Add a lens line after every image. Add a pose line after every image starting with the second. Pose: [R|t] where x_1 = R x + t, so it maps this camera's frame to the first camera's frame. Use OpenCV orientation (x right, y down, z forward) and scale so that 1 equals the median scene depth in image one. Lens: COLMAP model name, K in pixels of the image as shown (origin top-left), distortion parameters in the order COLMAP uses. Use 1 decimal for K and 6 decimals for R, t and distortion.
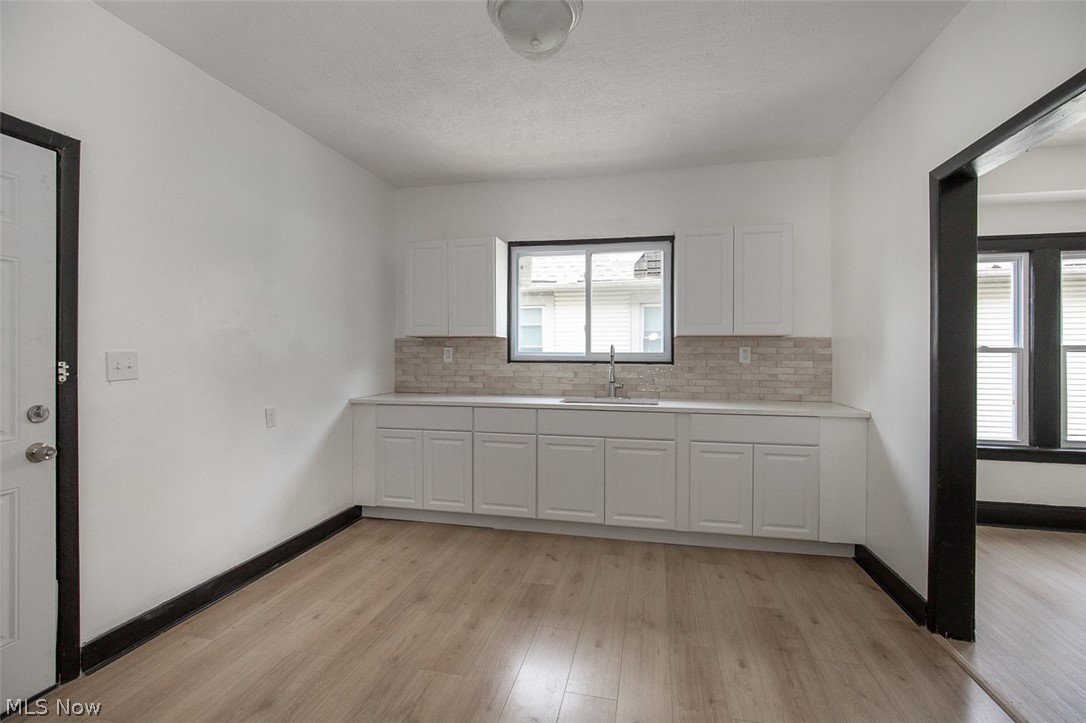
lens RADIAL K [[500.5, 0, 541.6], [0, 500.5, 375.0], [0, 0, 1]] dist [-0.007173, -0.000471]
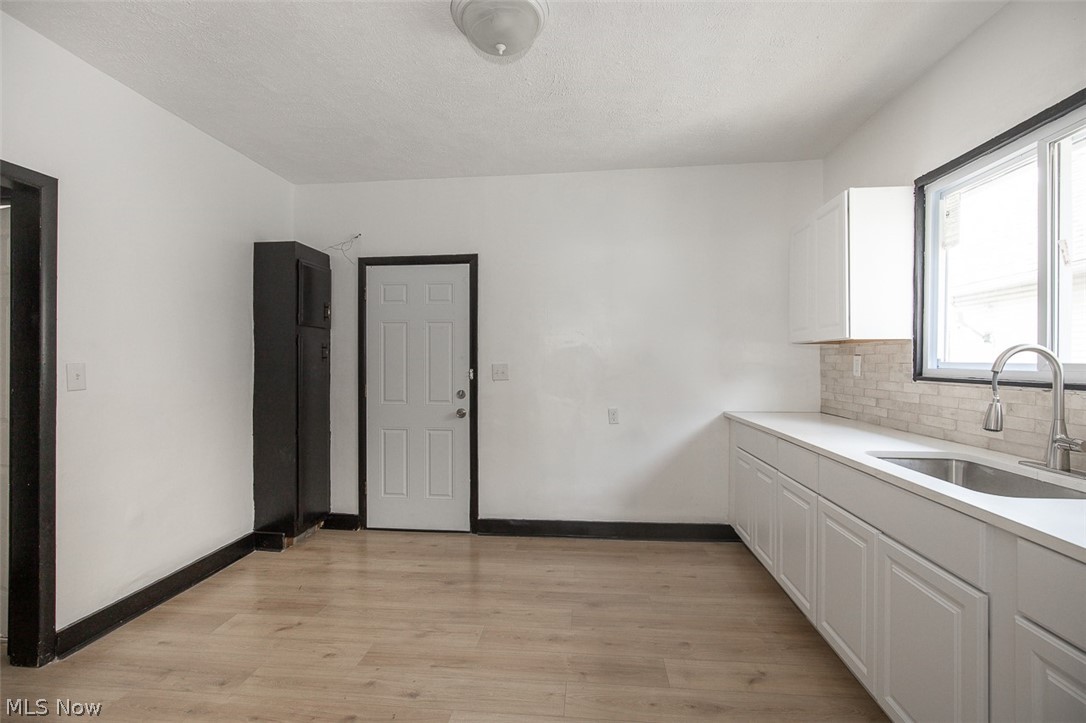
lens RADIAL K [[500.5, 0, 541.6], [0, 500.5, 375.0], [0, 0, 1]] dist [-0.007173, -0.000471]
pose [[0.117077, 0.023855, -0.992836, 0.674100], [-0.040579, 0.998992, 0.019218, -0.033879], [0.992294, 0.038038, 0.117926, 0.678832]]
